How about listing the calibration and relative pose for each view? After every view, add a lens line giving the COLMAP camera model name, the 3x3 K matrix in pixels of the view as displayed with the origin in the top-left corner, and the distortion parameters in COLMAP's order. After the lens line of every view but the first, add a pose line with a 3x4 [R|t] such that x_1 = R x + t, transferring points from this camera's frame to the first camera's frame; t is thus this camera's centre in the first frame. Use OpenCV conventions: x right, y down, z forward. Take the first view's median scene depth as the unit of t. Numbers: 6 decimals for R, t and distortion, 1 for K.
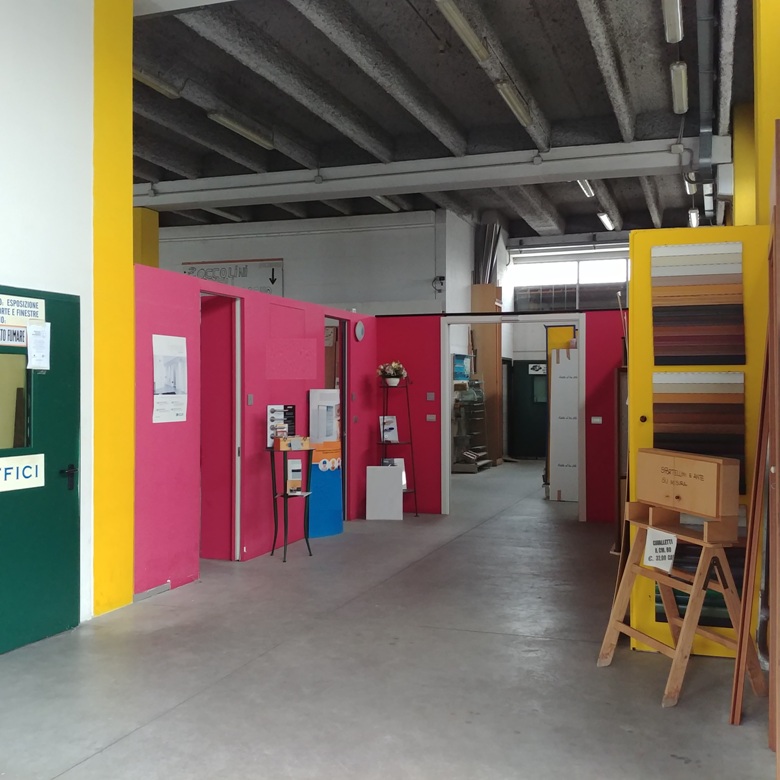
lens RADIAL K [[924.5, 0, 332.2], [0, 924.5, 386.0], [0, 0, 1]] dist [0.010351, 0.000000]
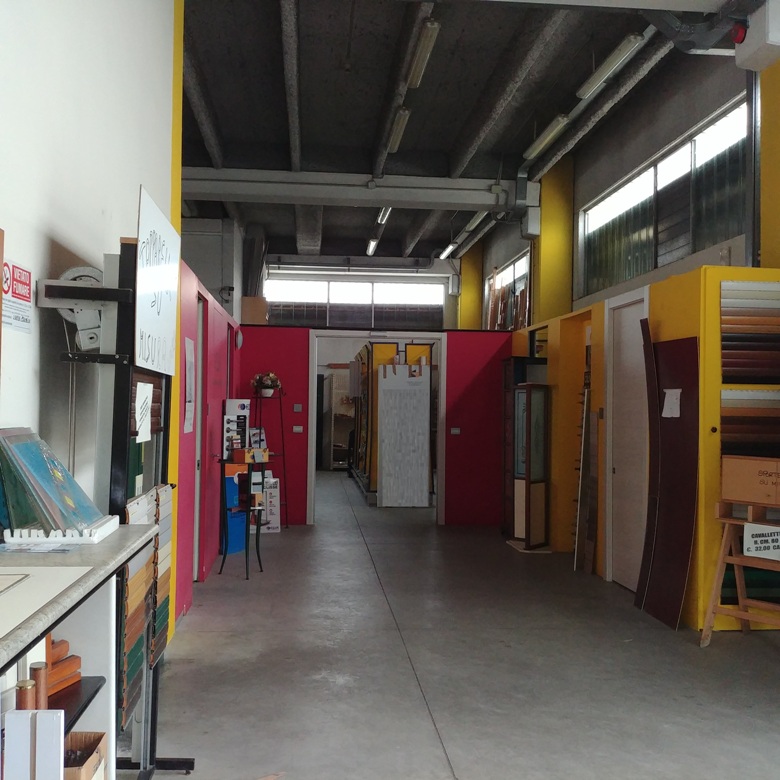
lens RADIAL K [[924.5, 0, 345.8], [0, 924.5, 392.6], [0, 0, 1]] dist [0.010351, 0.000000]
pose [[0.909151, 0.019597, 0.416006, -0.265160], [-0.016717, 0.999804, -0.010565, 0.004251], [-0.416131, 0.002651, 0.909301, 0.065428]]
